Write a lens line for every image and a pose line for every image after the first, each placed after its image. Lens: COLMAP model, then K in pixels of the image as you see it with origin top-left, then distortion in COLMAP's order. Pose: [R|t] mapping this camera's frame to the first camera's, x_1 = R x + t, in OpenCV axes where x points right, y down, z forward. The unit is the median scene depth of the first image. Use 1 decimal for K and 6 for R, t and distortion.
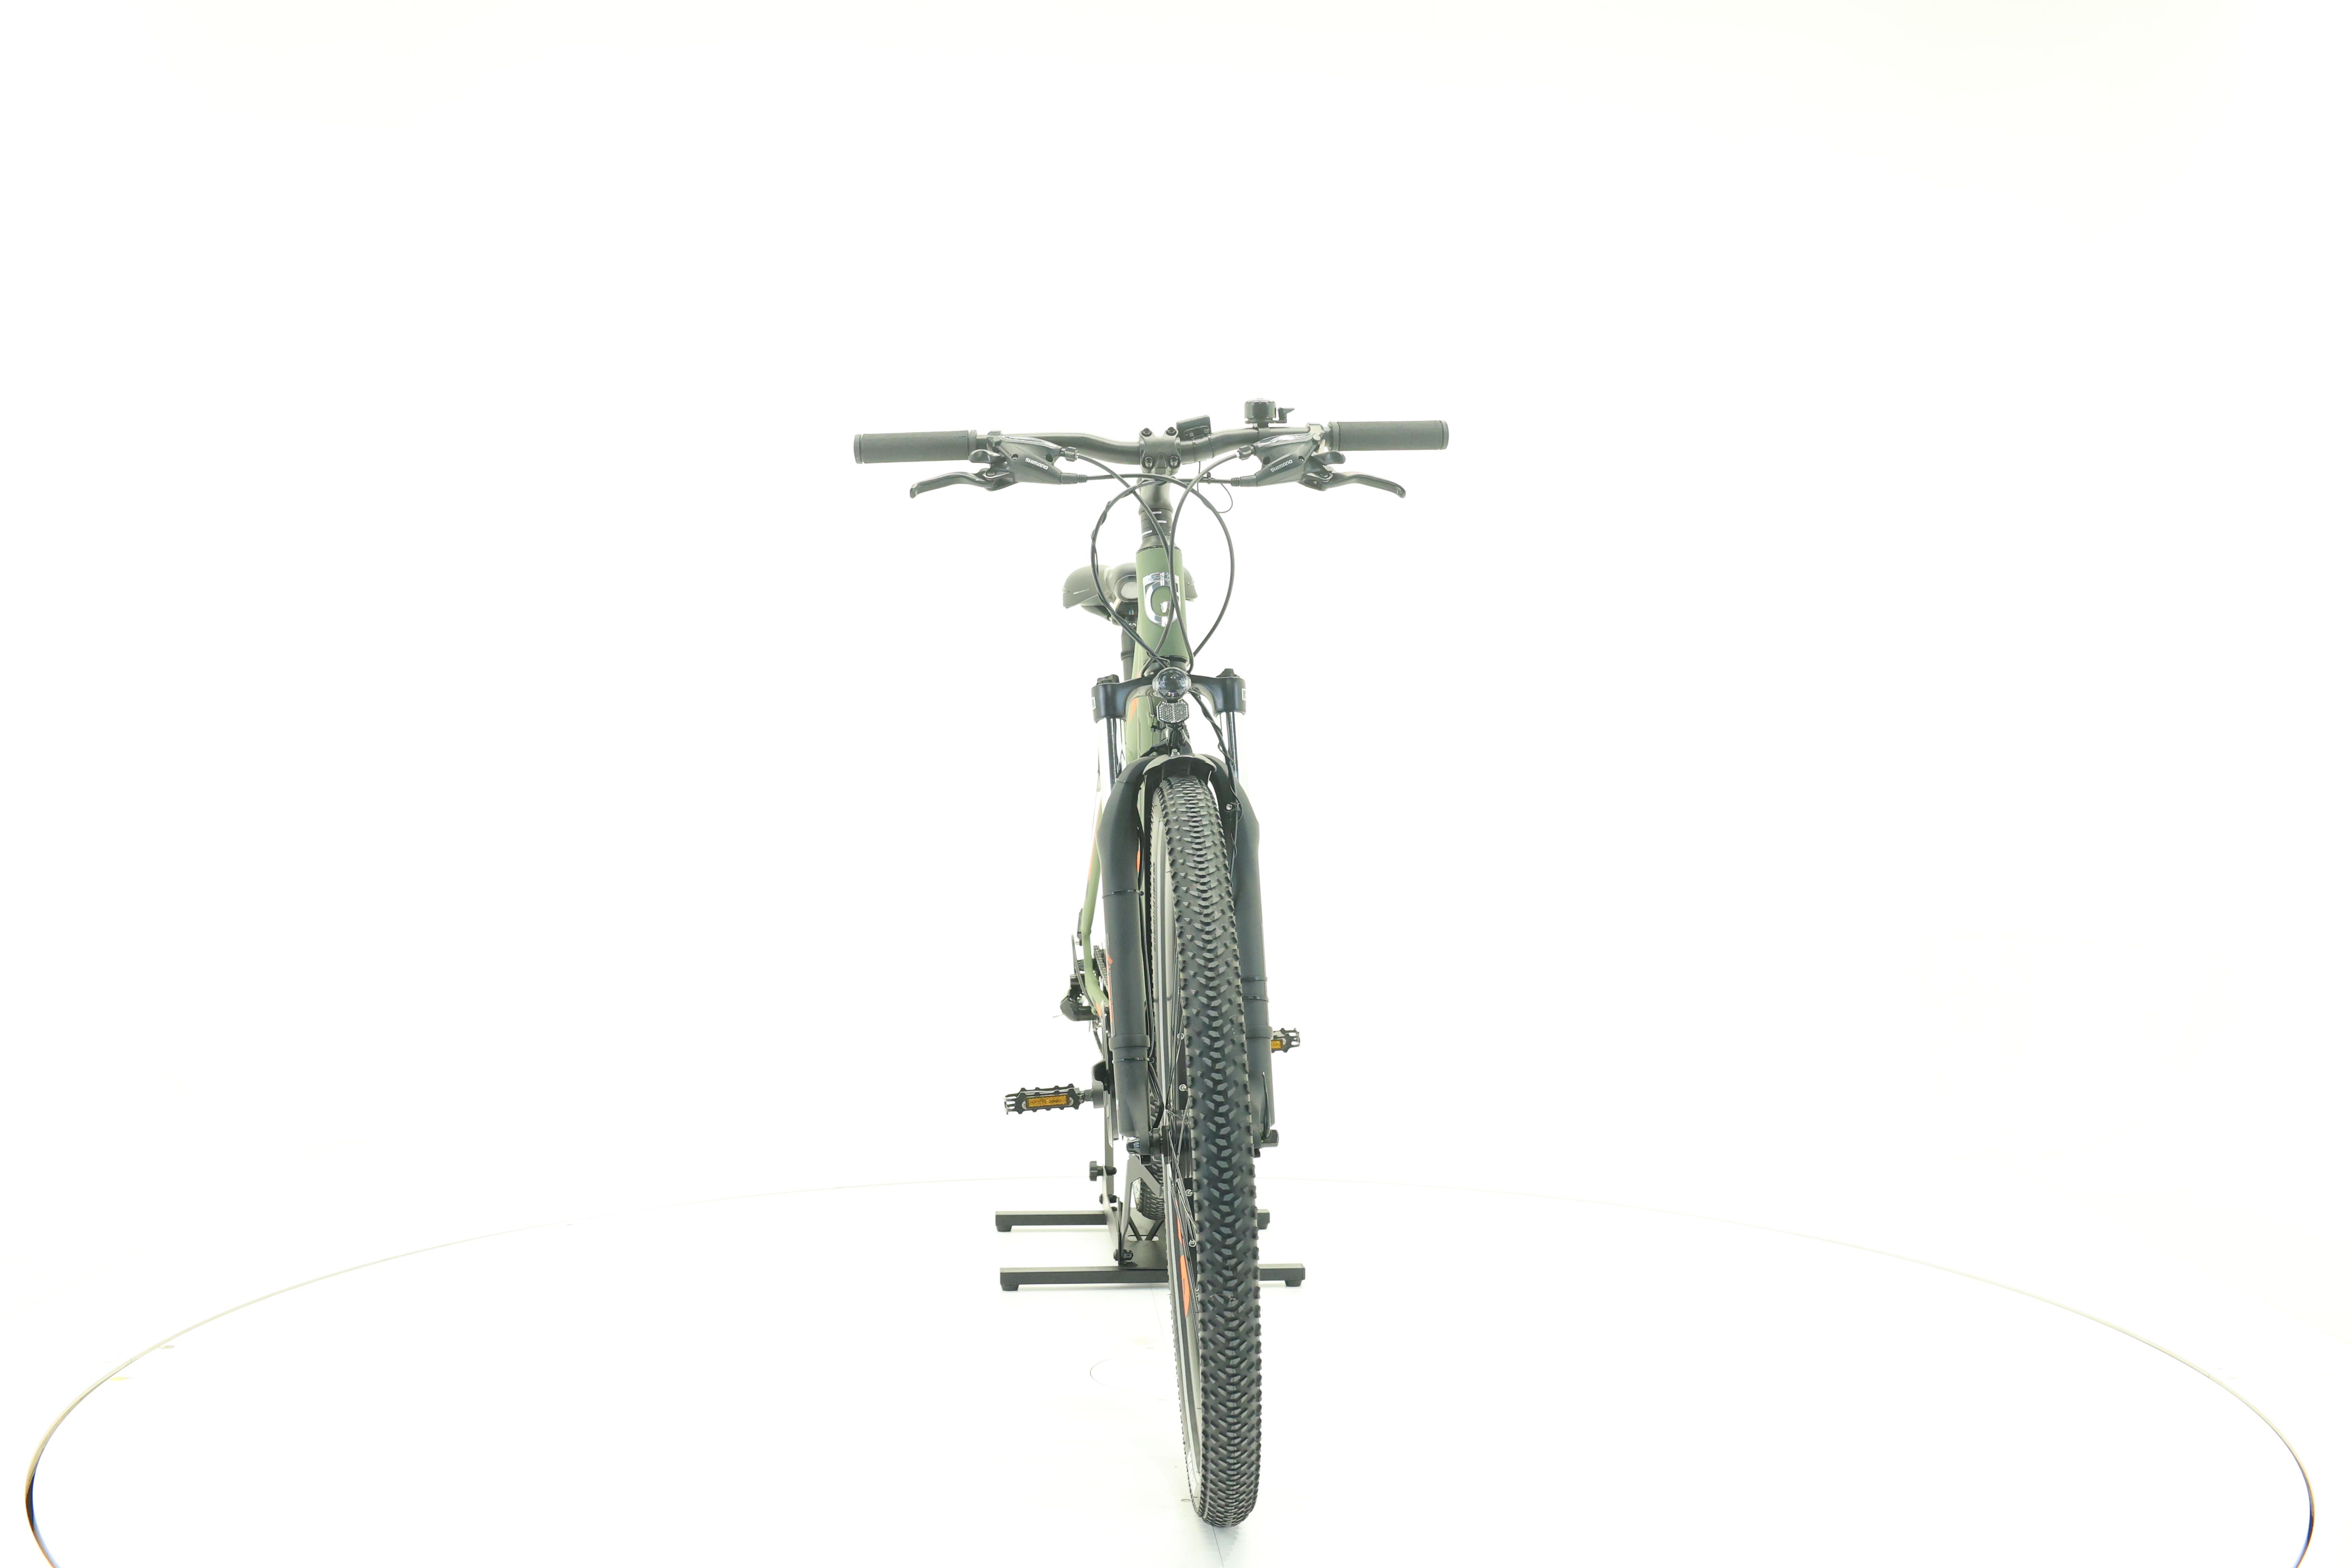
lens RADIAL K [[2464.6, 0, 1176.0], [0, 2464.6, 779.2], [0, 0, 1]] dist [-0.016752, 0.000000]
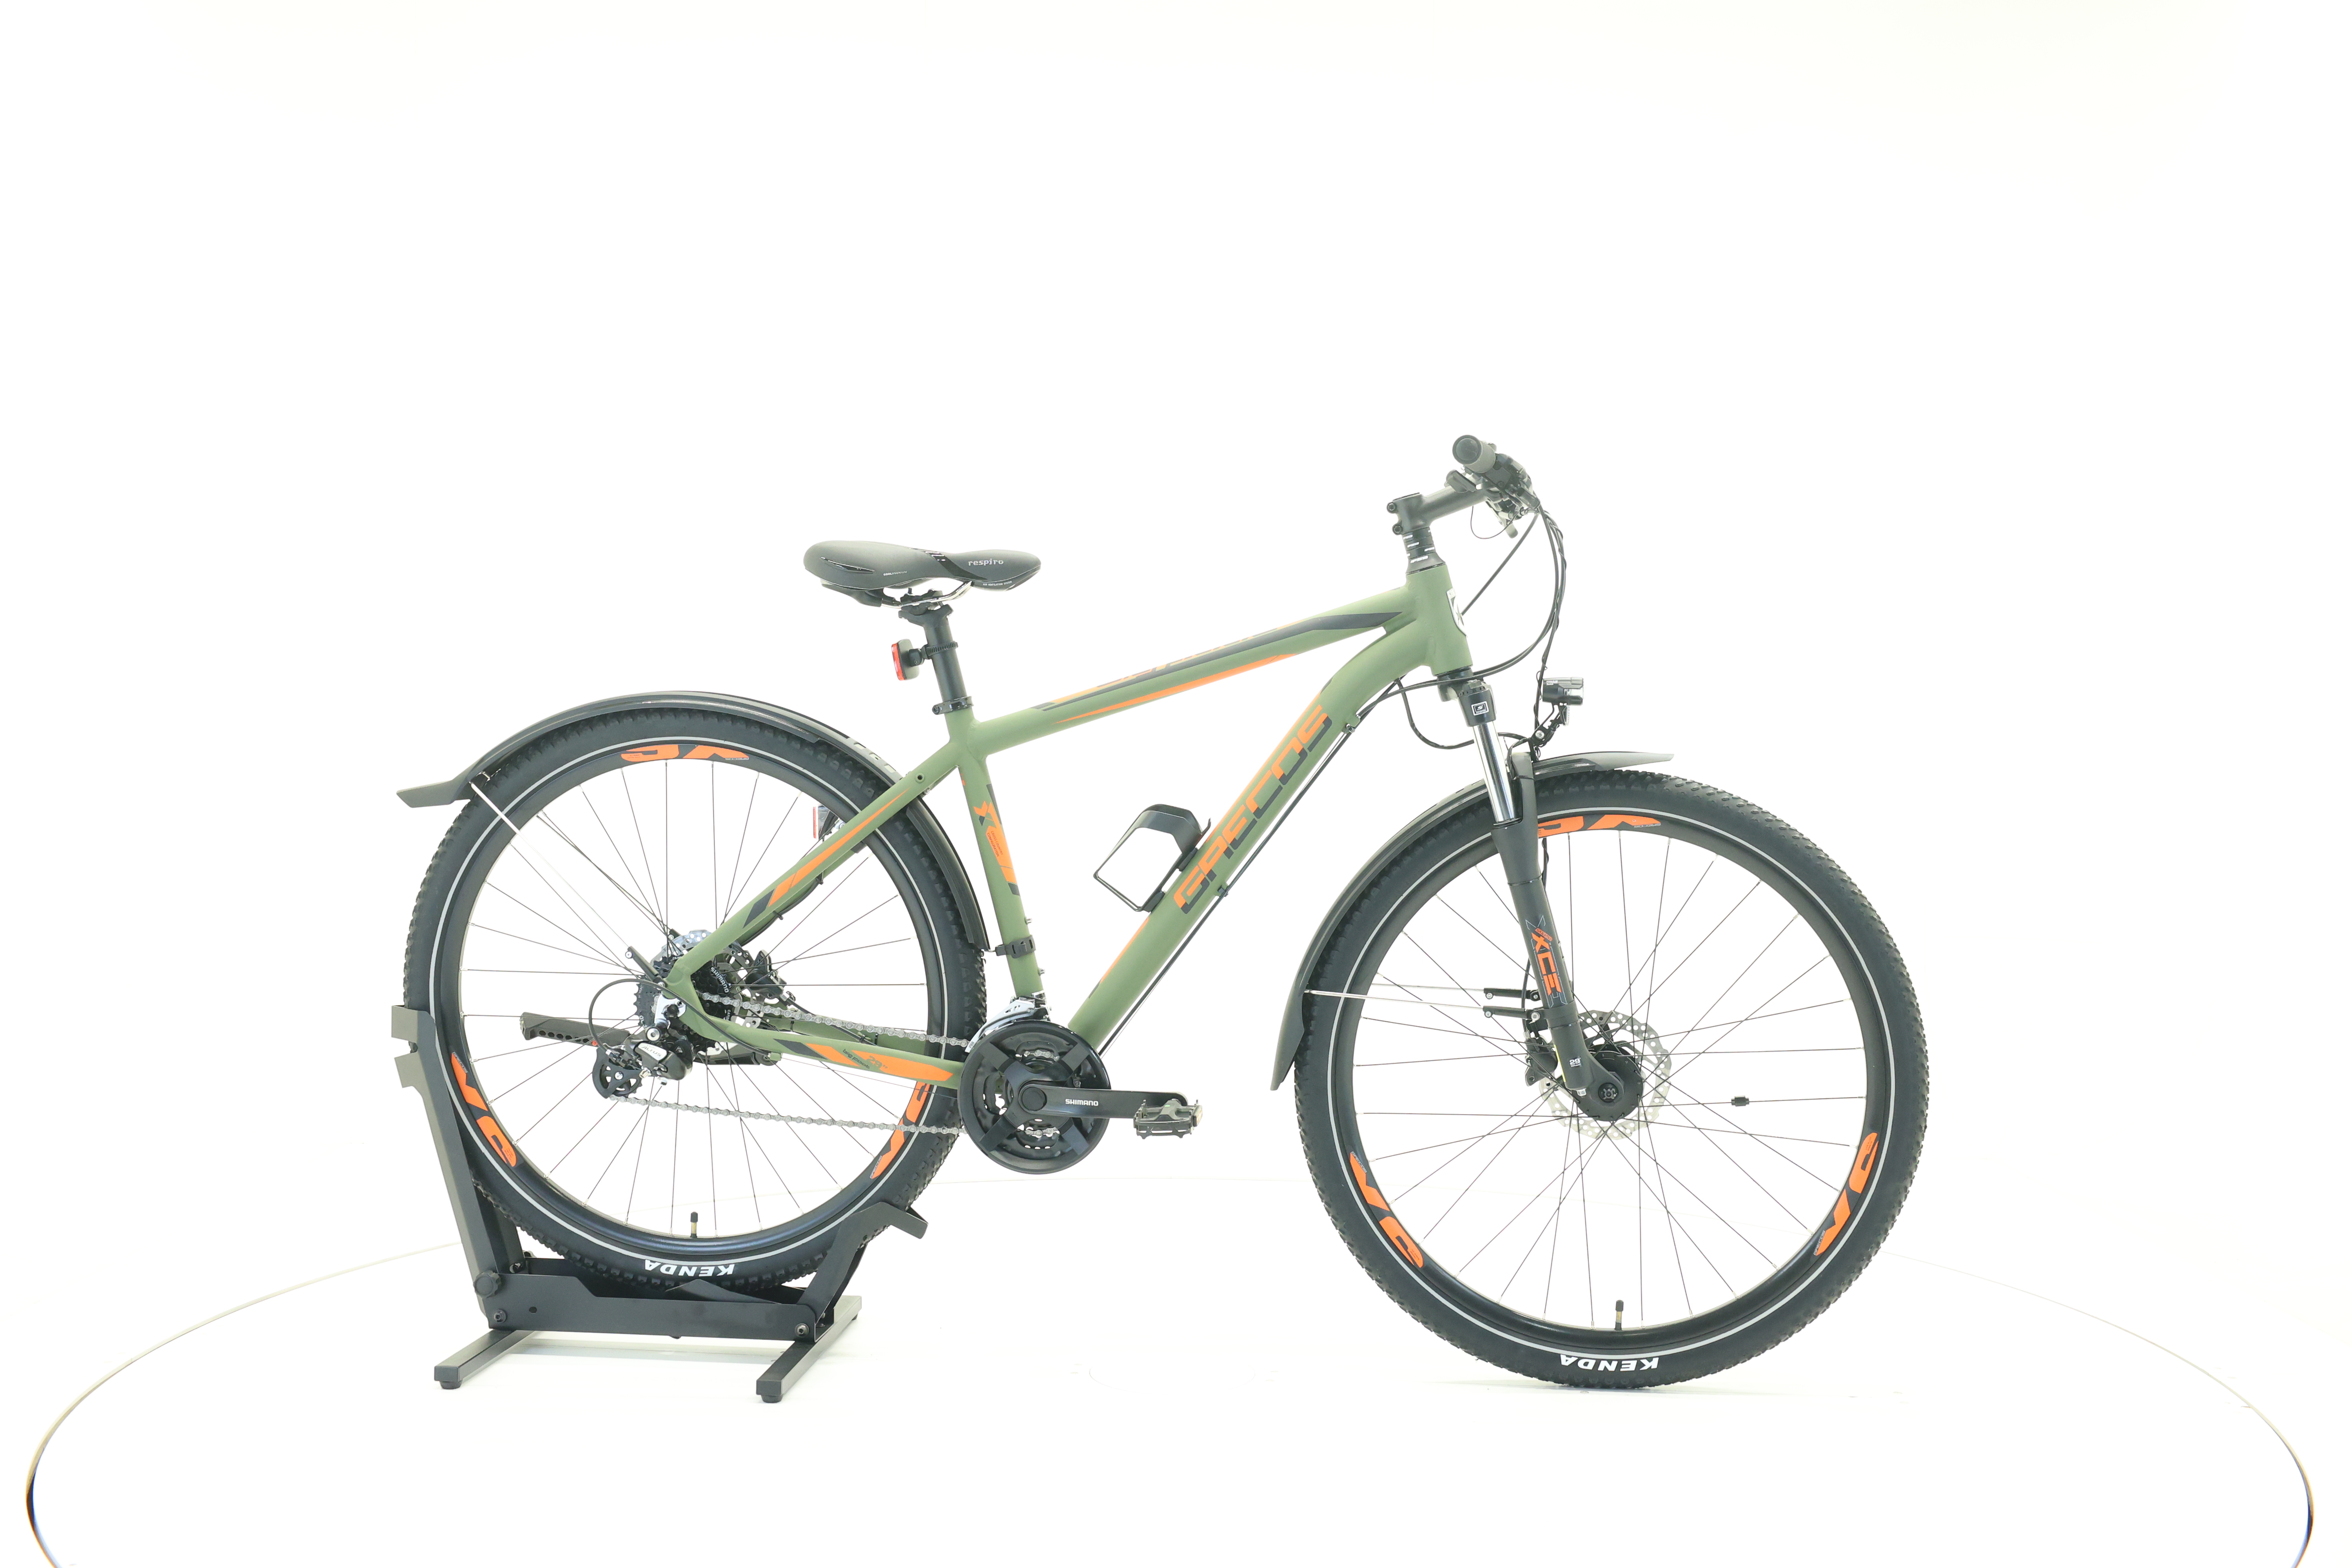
lens RADIAL K [[2464.6, 0, 1171.1], [0, 2464.6, 781.2], [0, 0, 1]] dist [-0.016752, 0.000000]
pose [[0.195746, -0.027638, 0.980265, -1.131095], [0.019079, 0.999521, 0.024371, -0.027584], [-0.980469, 0.013932, 0.196179, 0.928399]]
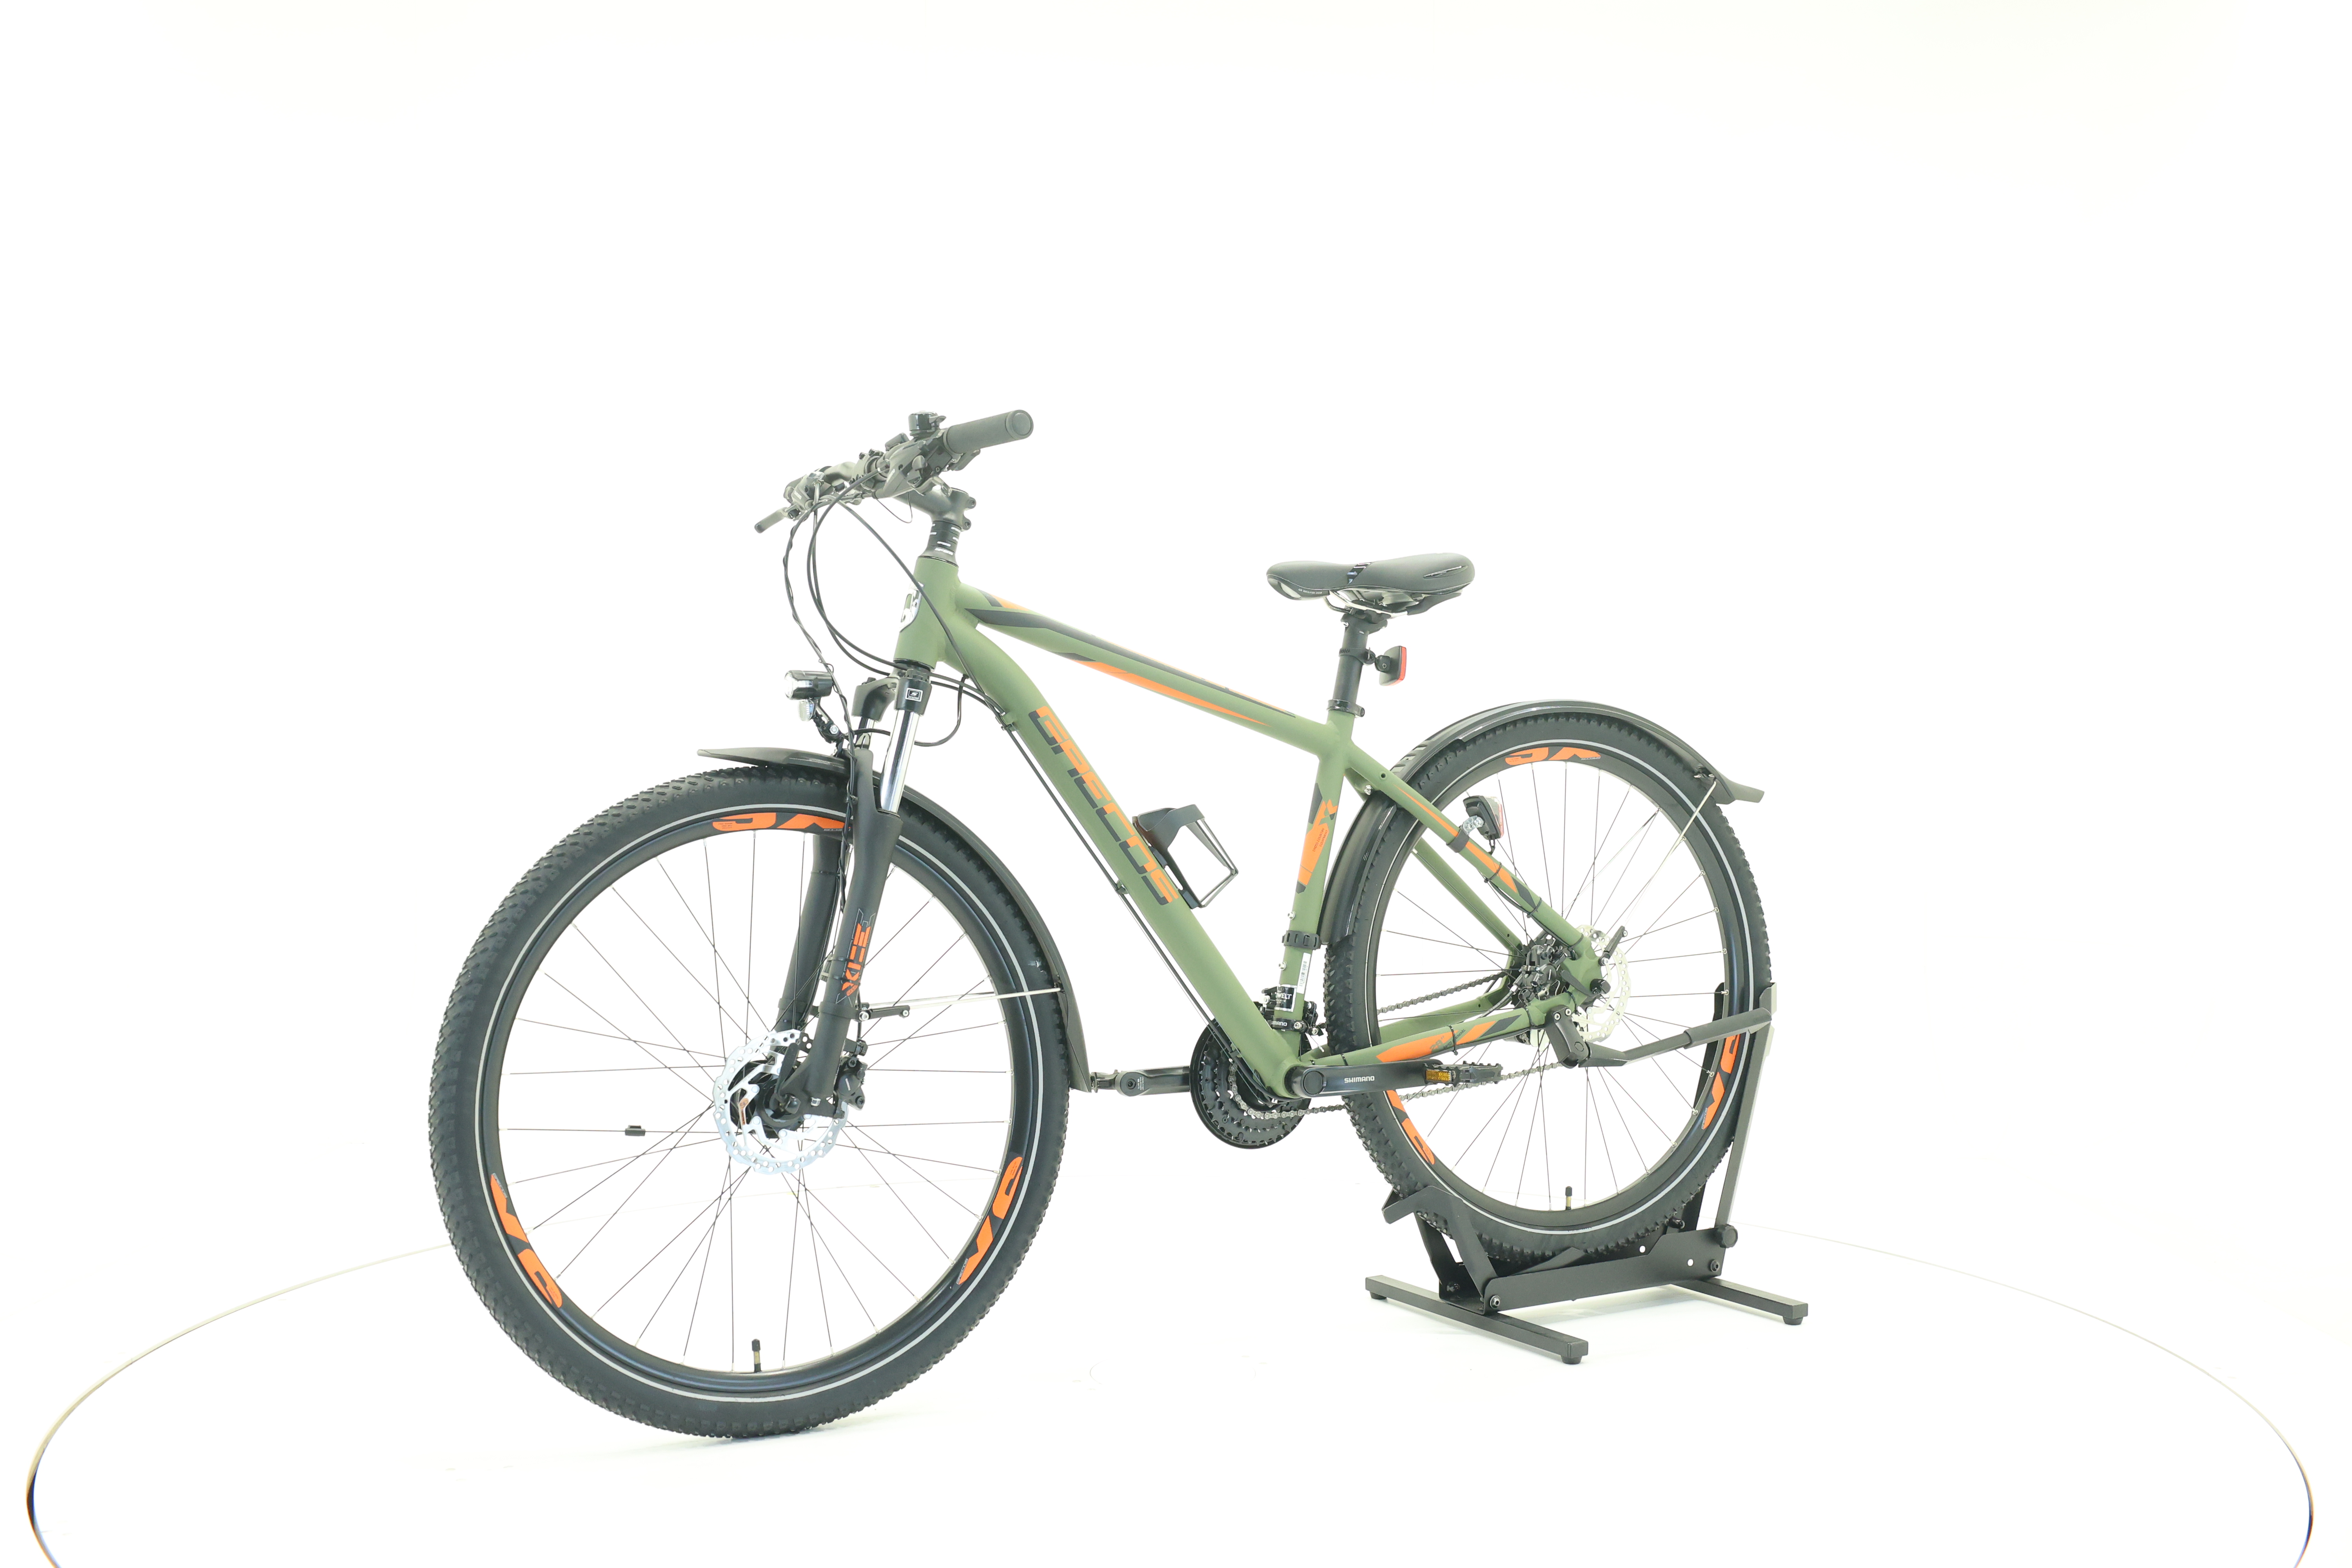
lens RADIAL K [[2464.6, 0, 1175.0], [0, 2464.6, 786.8], [0, 0, 1]] dist [-0.016752, 0.000000]
pose [[0.445685, 0.017688, -0.895015, 1.029786], [-0.022947, 0.999702, 0.008330, -0.006176], [0.894895, 0.016826, 0.445959, 0.636736]]
